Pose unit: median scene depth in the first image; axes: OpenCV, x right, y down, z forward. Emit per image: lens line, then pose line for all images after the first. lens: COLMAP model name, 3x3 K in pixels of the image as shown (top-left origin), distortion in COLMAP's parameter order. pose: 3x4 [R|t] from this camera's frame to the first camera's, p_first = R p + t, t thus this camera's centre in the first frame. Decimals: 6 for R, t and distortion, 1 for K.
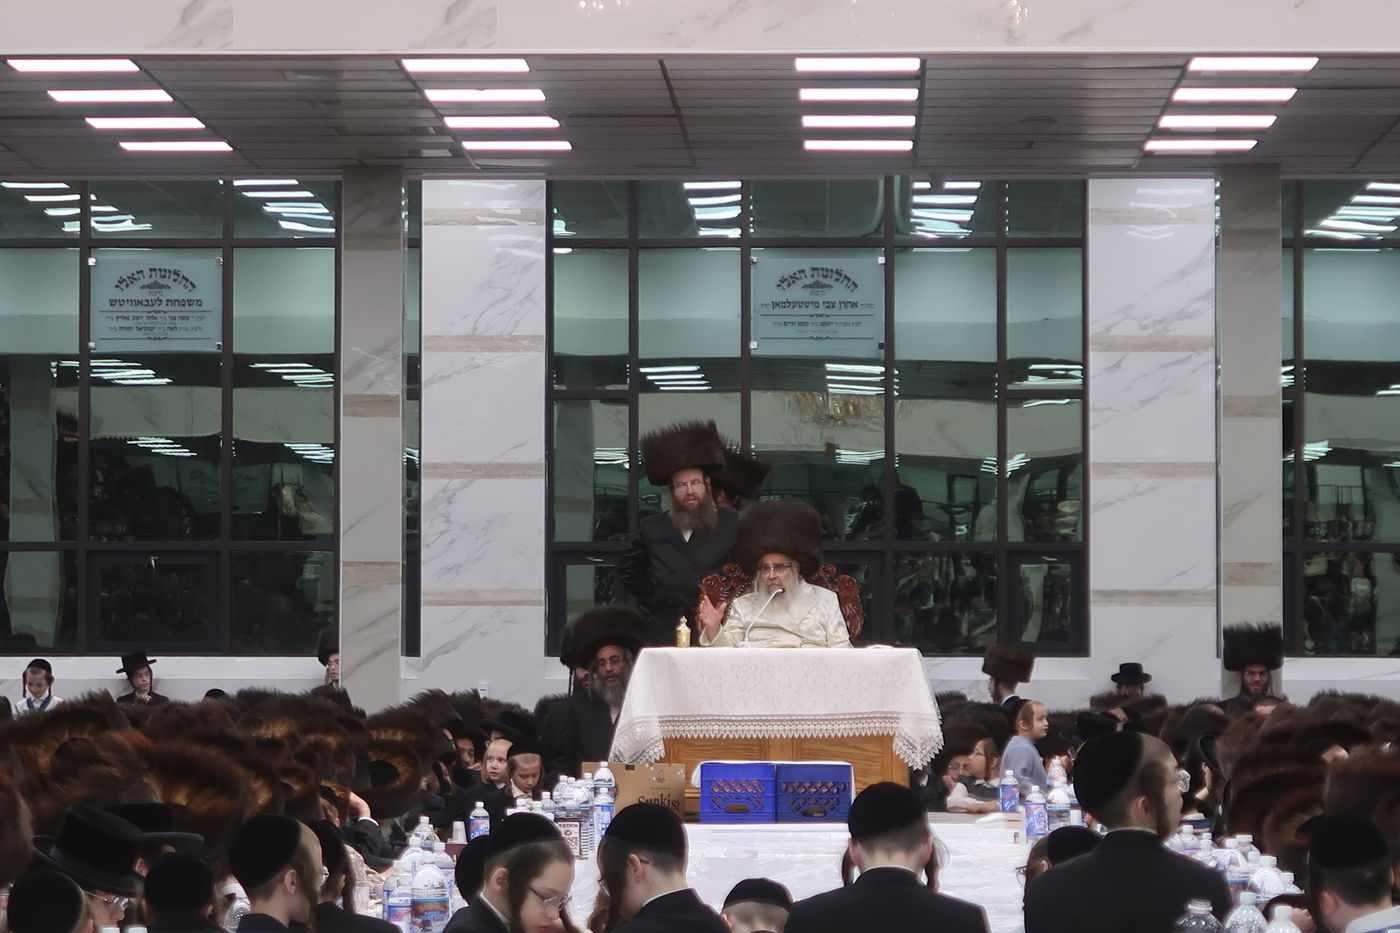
lens RADIAL K [[7928.0, 0, 700.0], [0, 7928.0, 466.5], [0, 0, 1]] dist [0.153496, -22.858654]
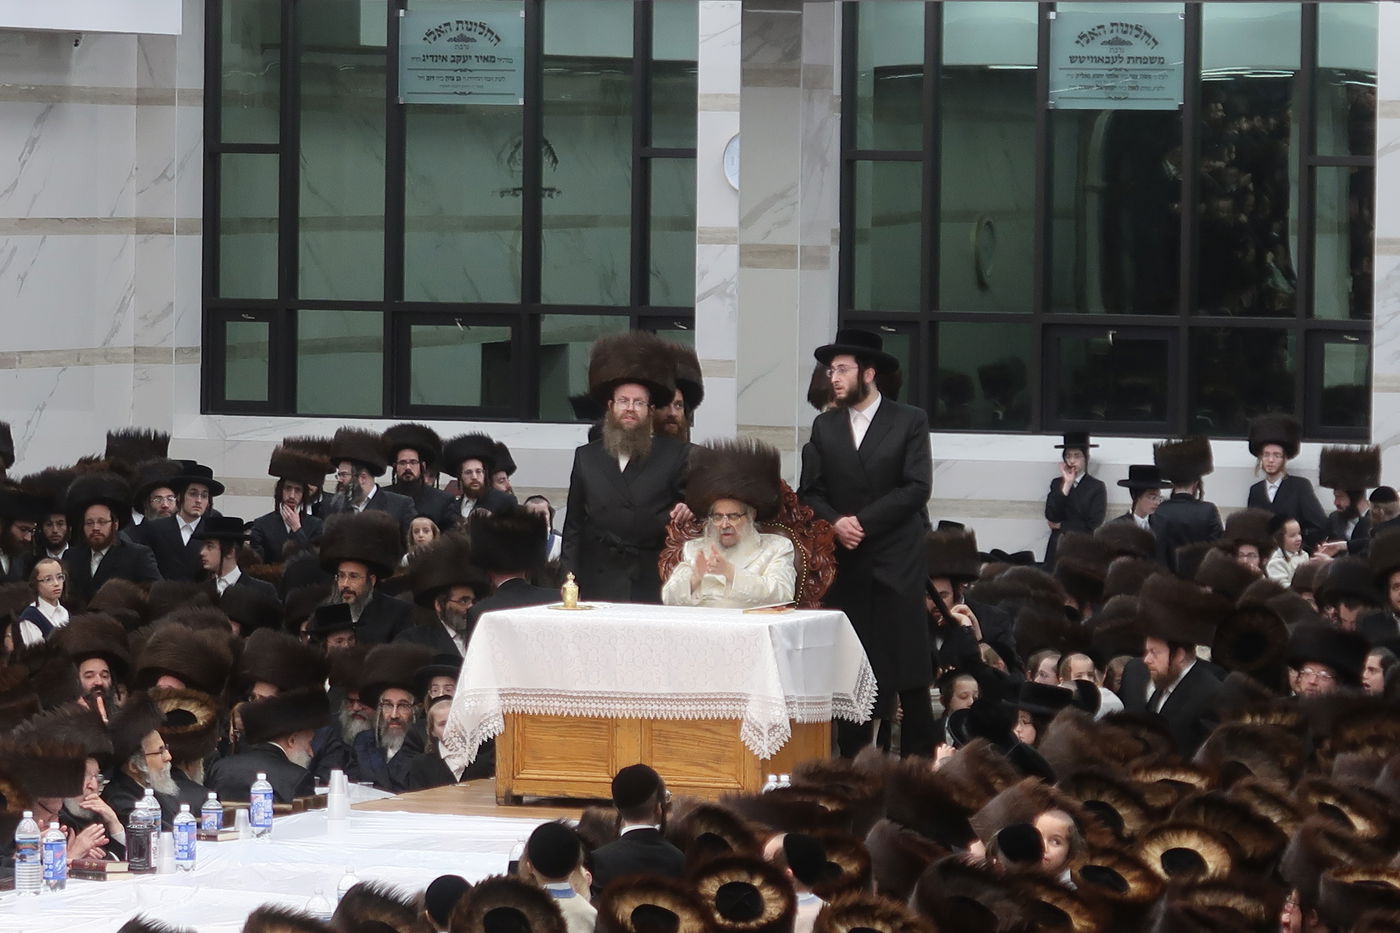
lens RADIAL K [[7928.0, 0, 700.0], [0, 7928.0, 466.5], [0, 0, 1]] dist [0.153496, -22.858654]
pose [[0.937166, 0.026004, -0.347914, 0.212225], [-0.003148, 0.997808, 0.066099, -0.034490], [0.348870, -0.060851, 0.935194, 0.104458]]
